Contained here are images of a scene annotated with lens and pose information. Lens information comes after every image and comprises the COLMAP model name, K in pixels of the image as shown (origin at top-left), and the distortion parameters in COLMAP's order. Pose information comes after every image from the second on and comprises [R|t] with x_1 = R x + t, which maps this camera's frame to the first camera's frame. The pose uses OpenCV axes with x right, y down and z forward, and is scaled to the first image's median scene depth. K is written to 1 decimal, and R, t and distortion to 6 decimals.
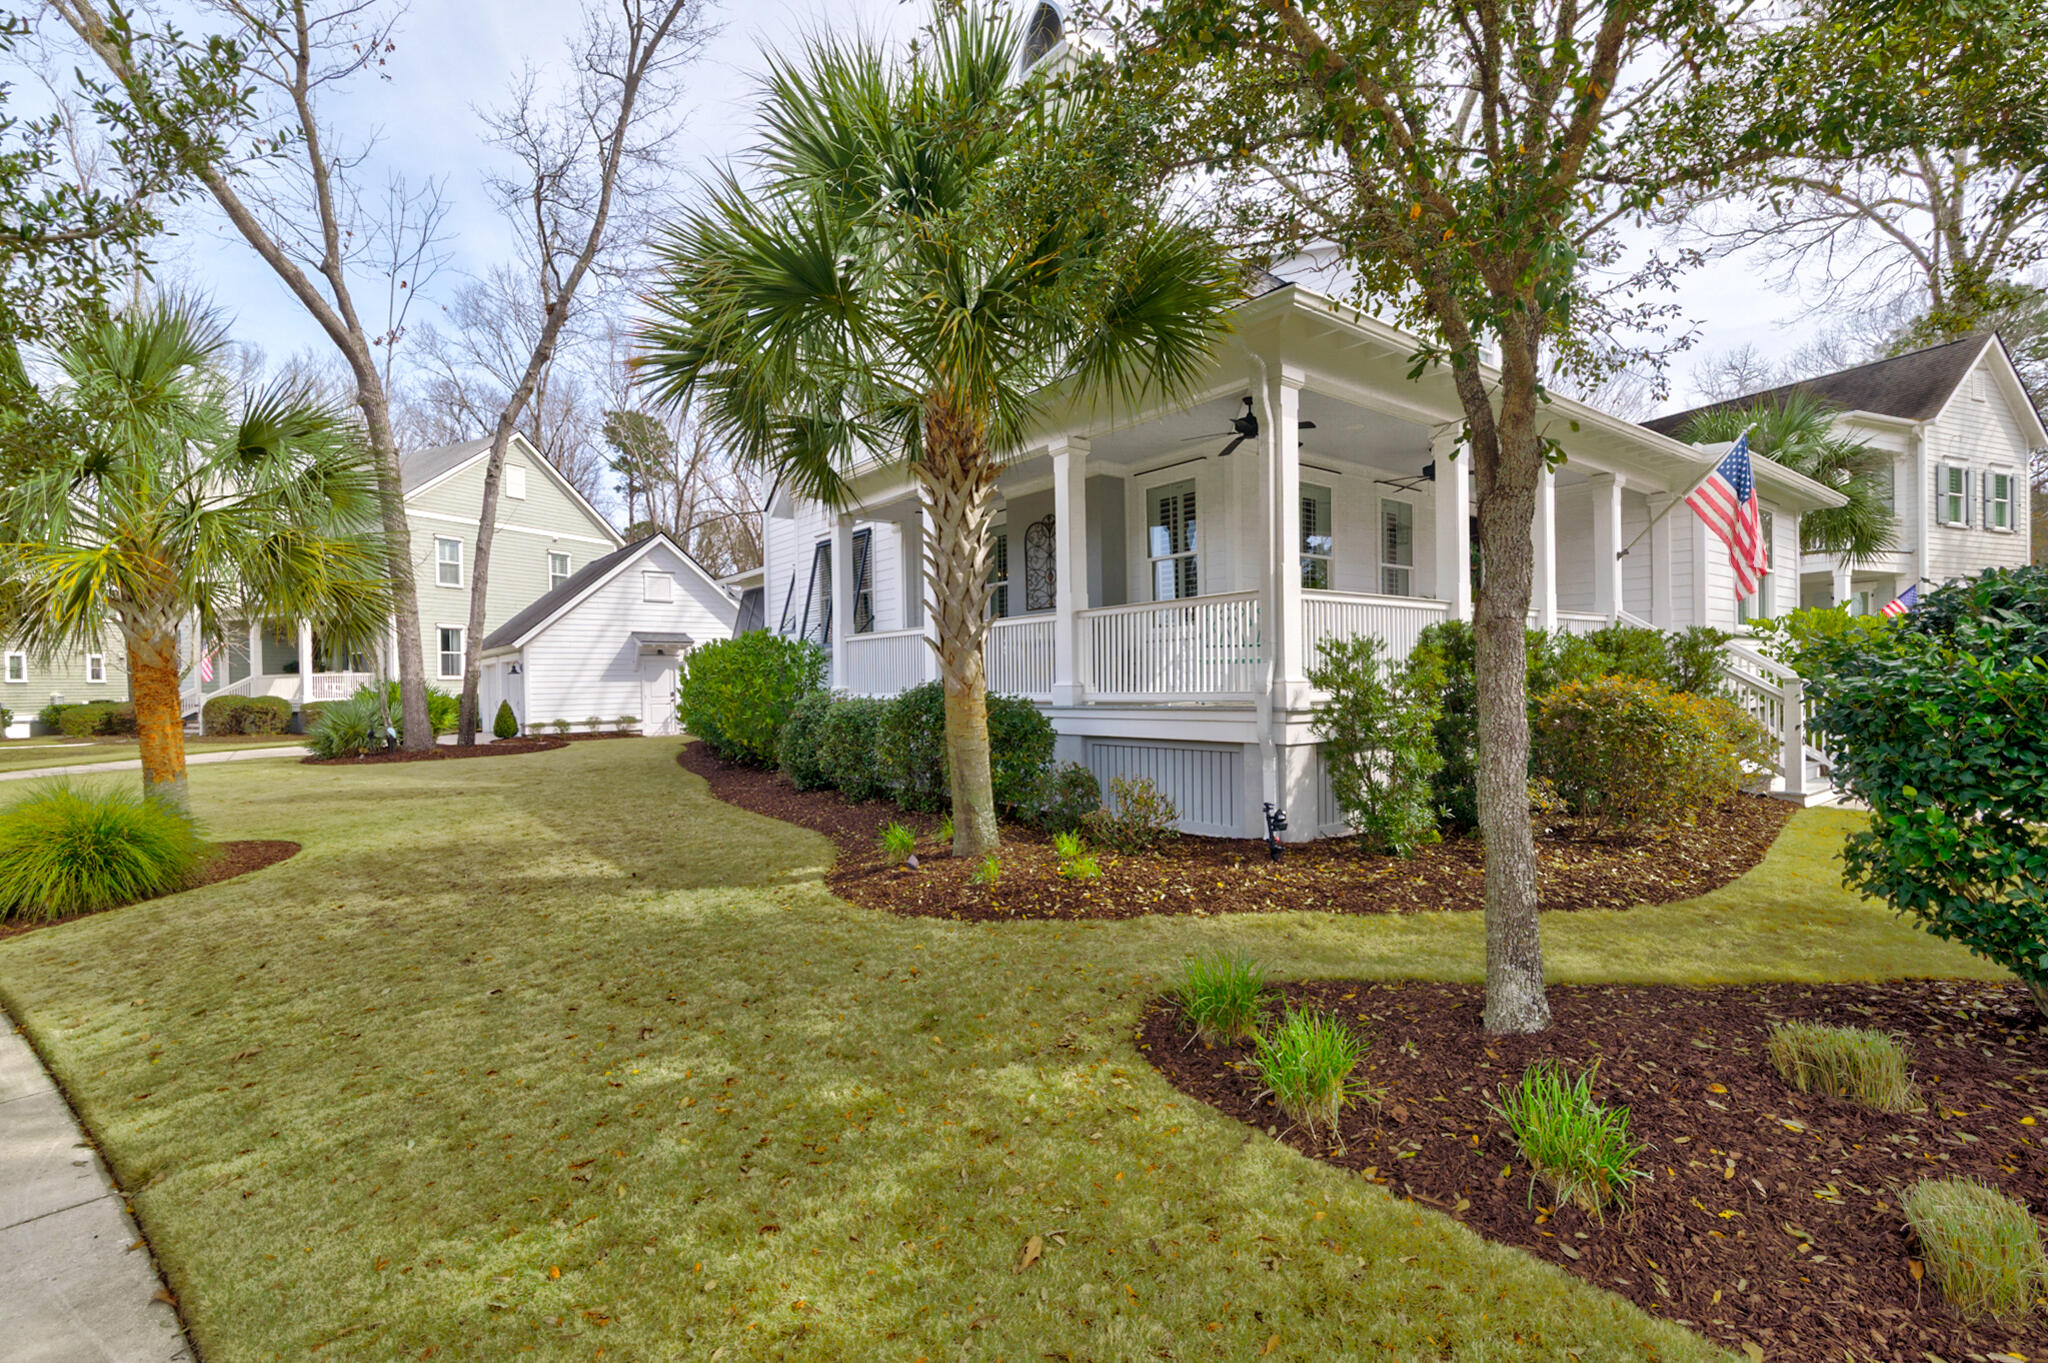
lens RADIAL K [[932.4, 0, 1029.6], [0, 932.4, 684.7], [0, 0, 1]] dist [-0.004121, -0.000079]
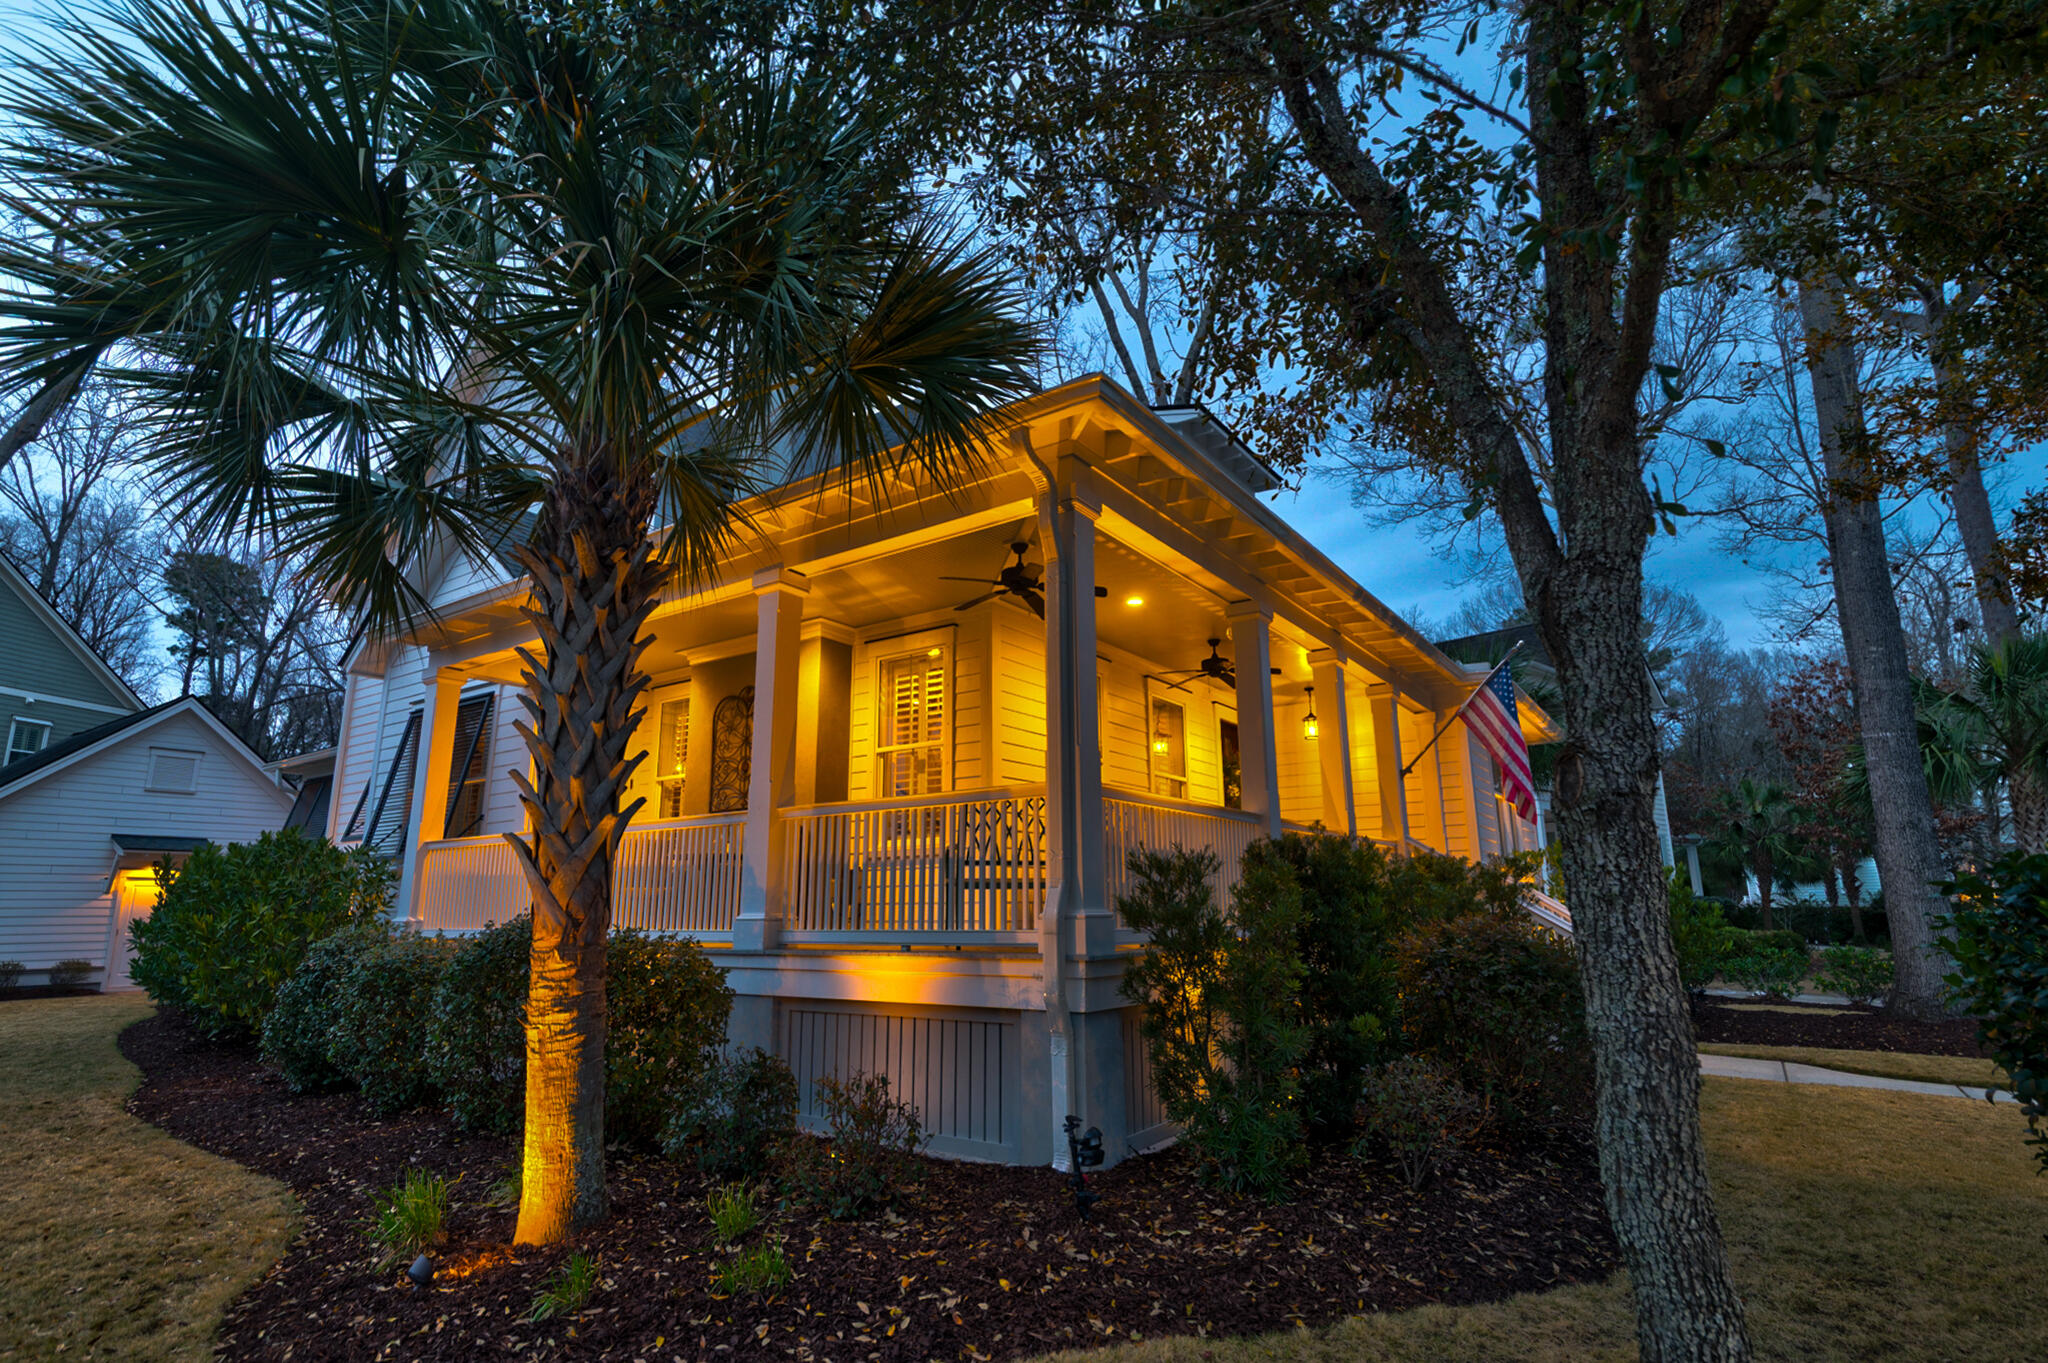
lens RADIAL K [[1034.1, 0, 1027.3], [0, 1034.1, 689.0], [0, 0, 1]] dist [0.006834, 0.001655]
pose [[0.960267, 0.067635, 0.270762, 0.012129], [-0.007649, 0.976202, -0.216727, -0.000708], [-0.278977, 0.206045, 0.937933, 0.175640]]
